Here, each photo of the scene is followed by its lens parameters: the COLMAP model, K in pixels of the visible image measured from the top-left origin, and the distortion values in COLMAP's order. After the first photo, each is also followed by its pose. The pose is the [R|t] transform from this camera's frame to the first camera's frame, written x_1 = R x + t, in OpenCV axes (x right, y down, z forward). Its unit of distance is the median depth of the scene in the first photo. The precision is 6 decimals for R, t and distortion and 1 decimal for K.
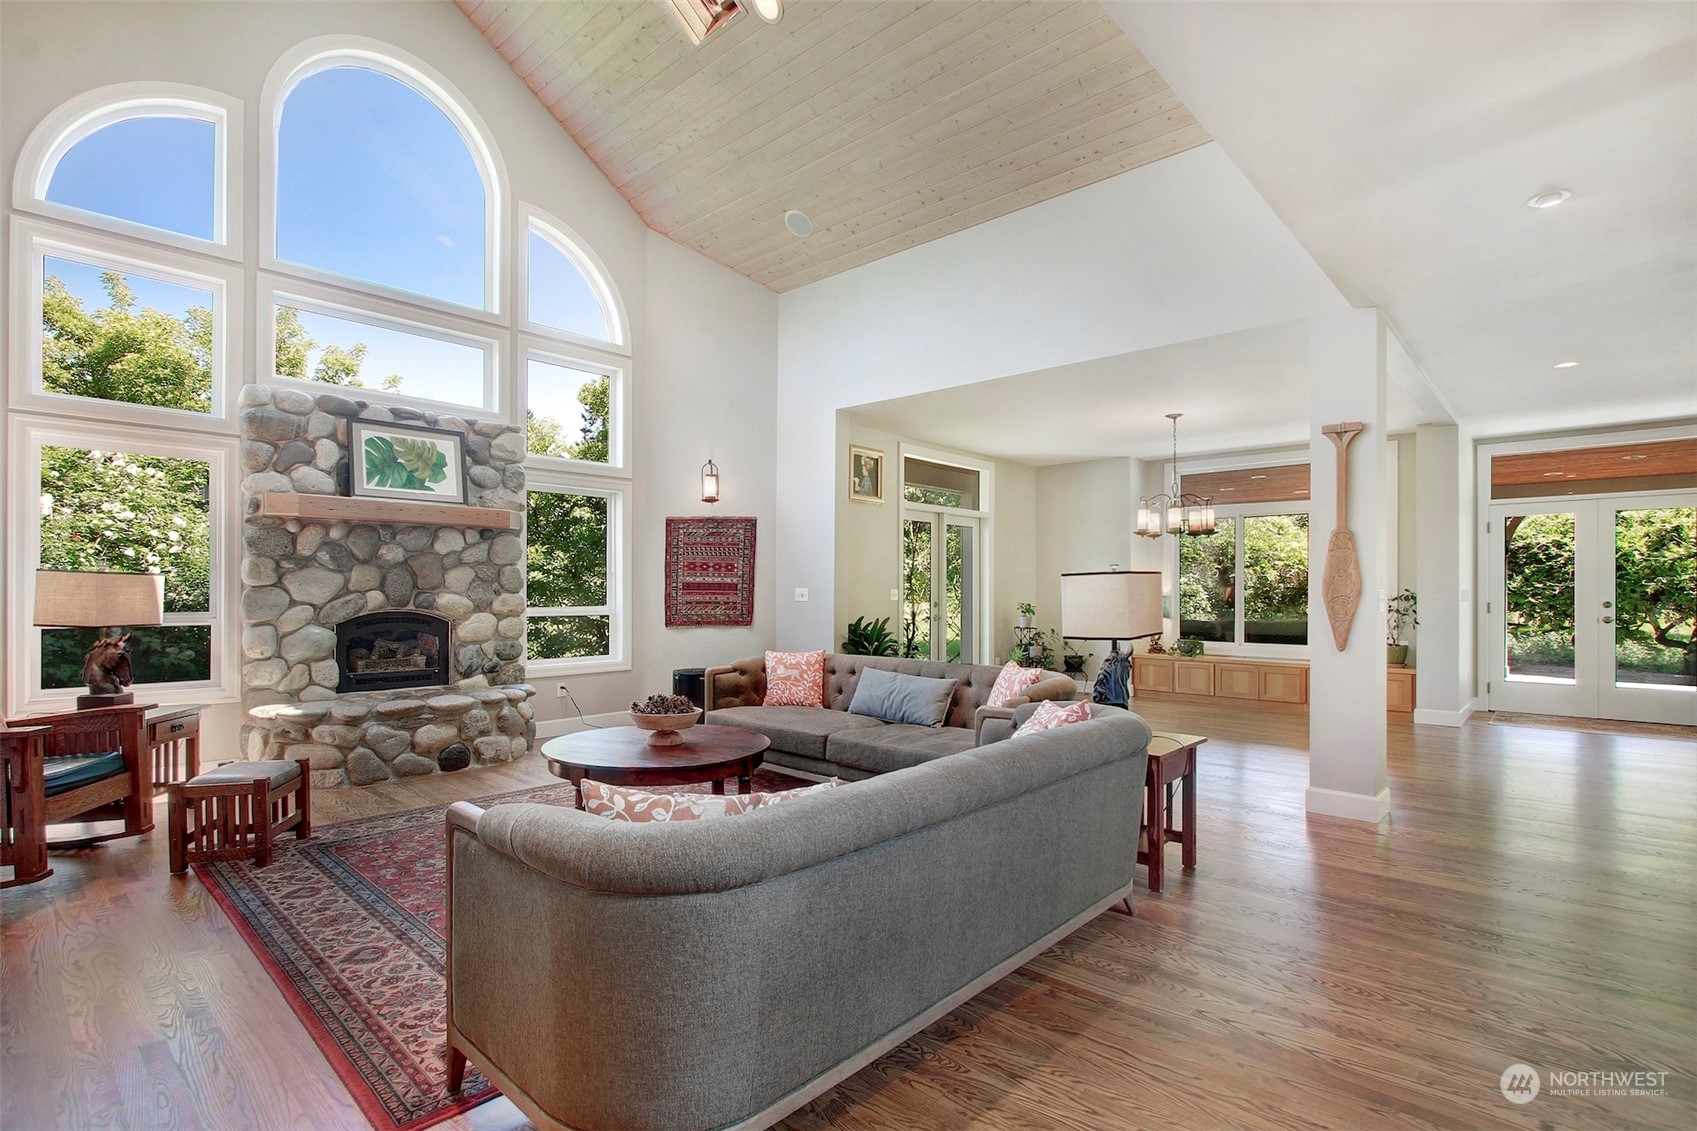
lens RADIAL K [[802.4, 0, 862.4], [0, 802.4, 571.8], [0, 0, 1]] dist [-0.002344, 0.000143]
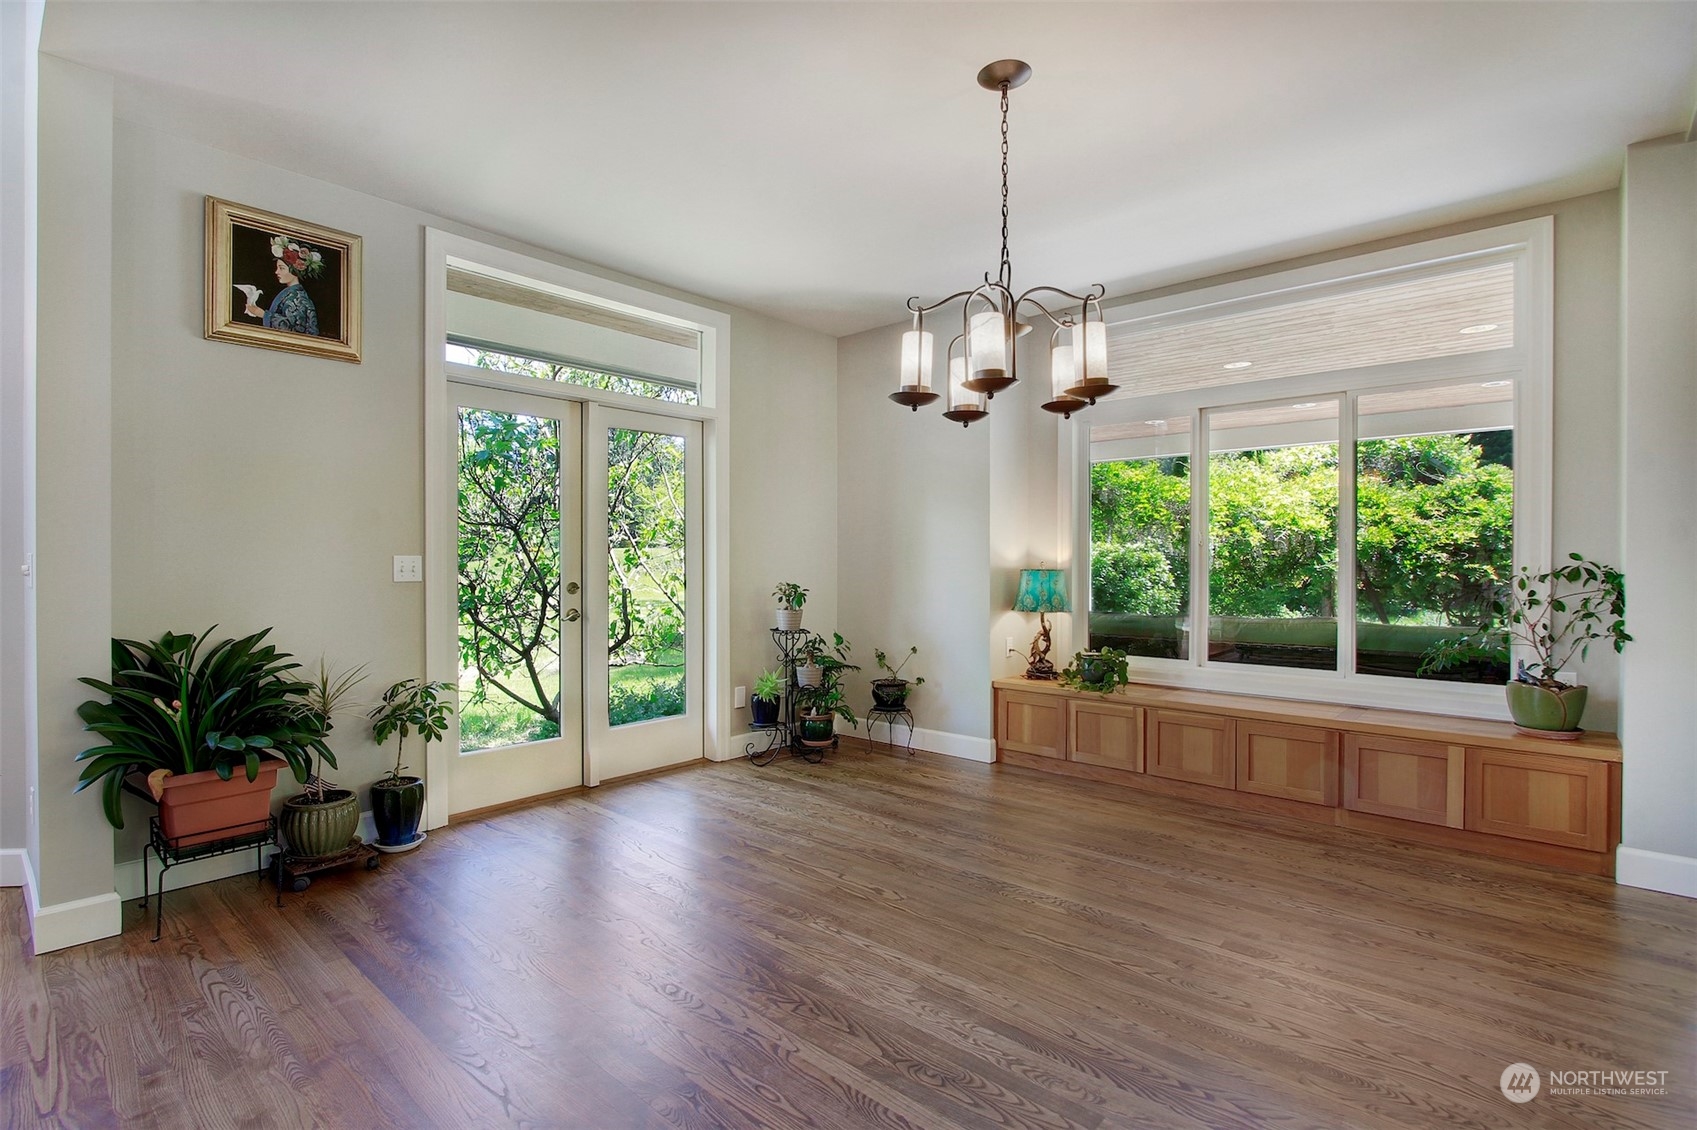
lens RADIAL K [[802.4, 0, 833.7], [0, 802.4, 565.0], [0, 0, 1]] dist [-0.002344, 0.000143]
pose [[0.999963, -0.003637, -0.007746, 0.242896], [0.003855, 0.999589, 0.028398, 0.012367], [0.007639, -0.028427, 0.999567, 0.491572]]
